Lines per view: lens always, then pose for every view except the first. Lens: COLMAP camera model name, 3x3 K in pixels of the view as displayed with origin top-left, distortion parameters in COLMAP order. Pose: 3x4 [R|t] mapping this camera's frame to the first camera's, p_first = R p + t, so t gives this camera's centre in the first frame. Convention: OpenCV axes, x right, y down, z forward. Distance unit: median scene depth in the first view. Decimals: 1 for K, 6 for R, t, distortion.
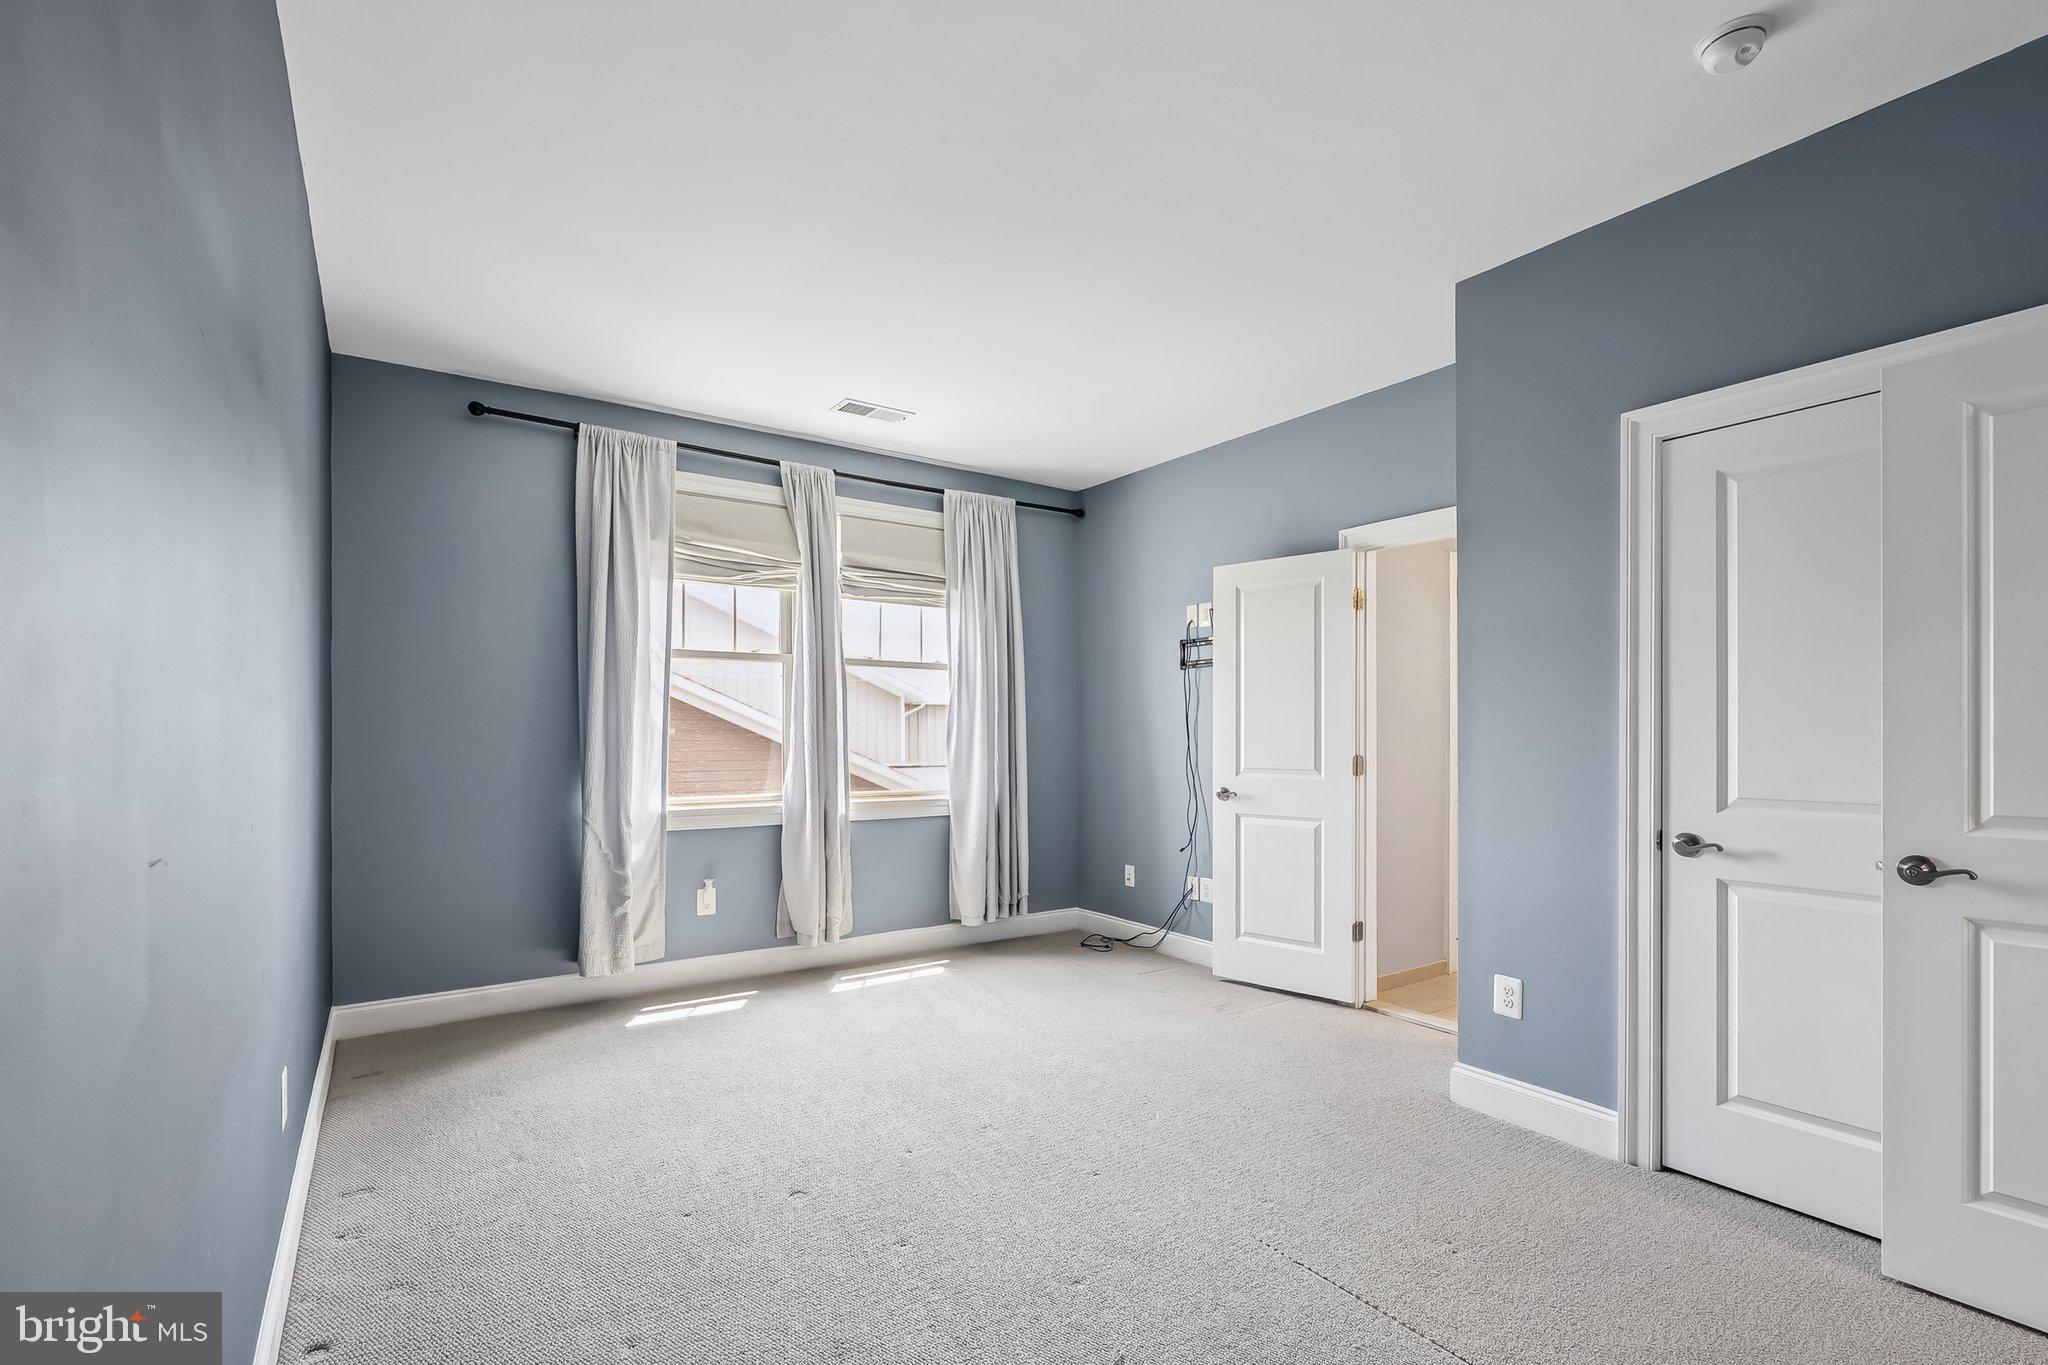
lens RADIAL K [[920.6, 0, 1029.3], [0, 920.6, 722.9], [0, 0, 1]] dist [-0.000476, -0.000119]
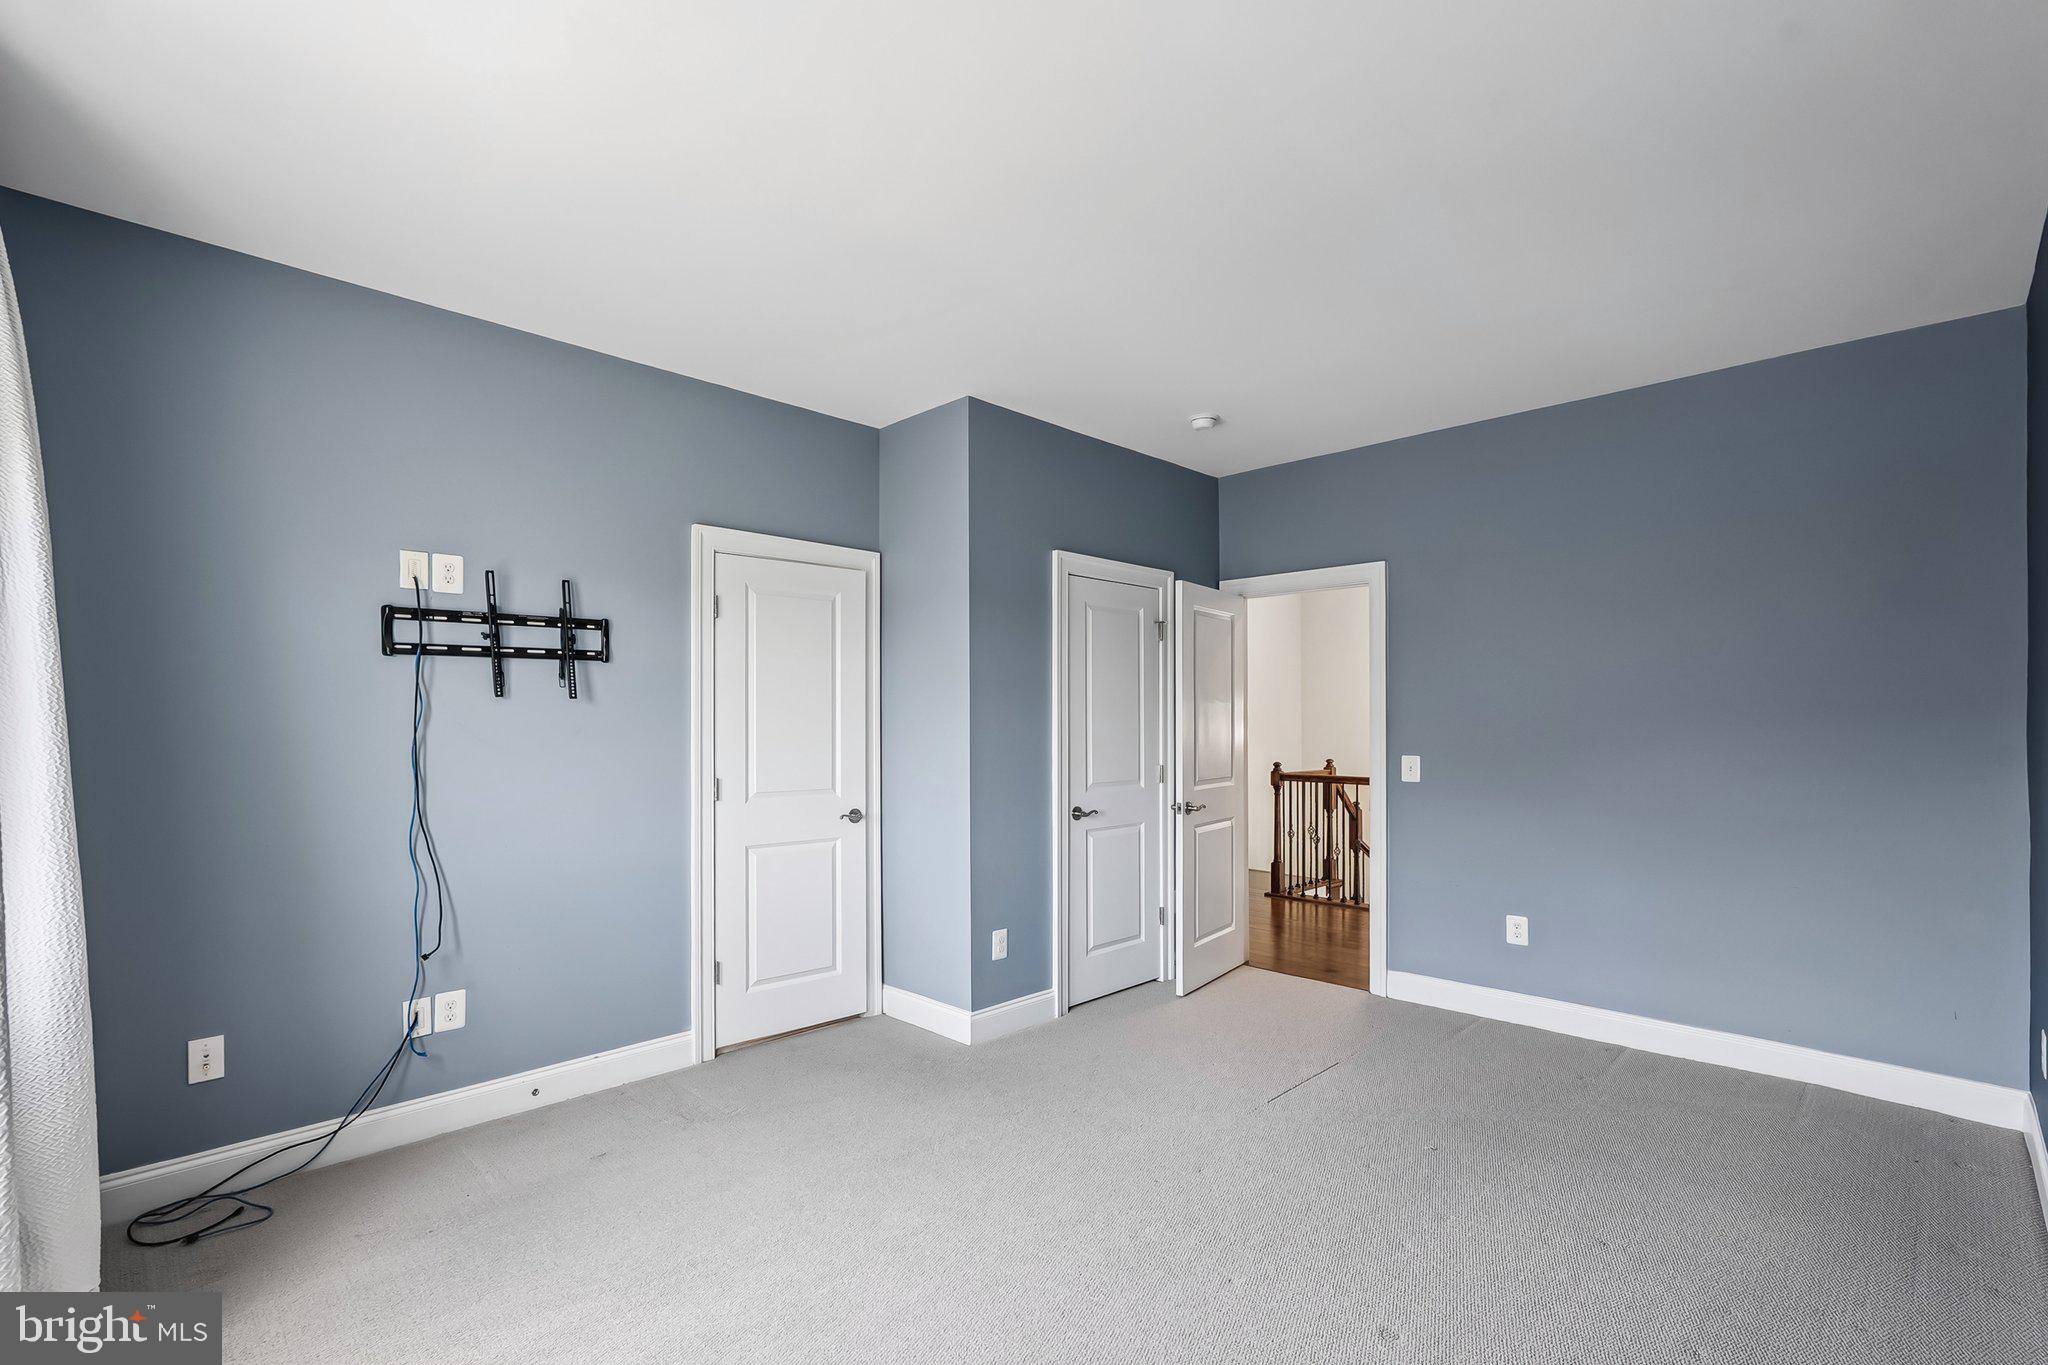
lens RADIAL K [[920.6, 0, 1029.3], [0, 920.6, 722.9], [0, 0, 1]] dist [-0.000476, -0.000119]
pose [[-0.175426, 0.007363, 0.984465, -0.606537], [-0.003376, 0.999962, -0.008081, -0.014030], [-0.984487, -0.004741, -0.175394, 0.873450]]
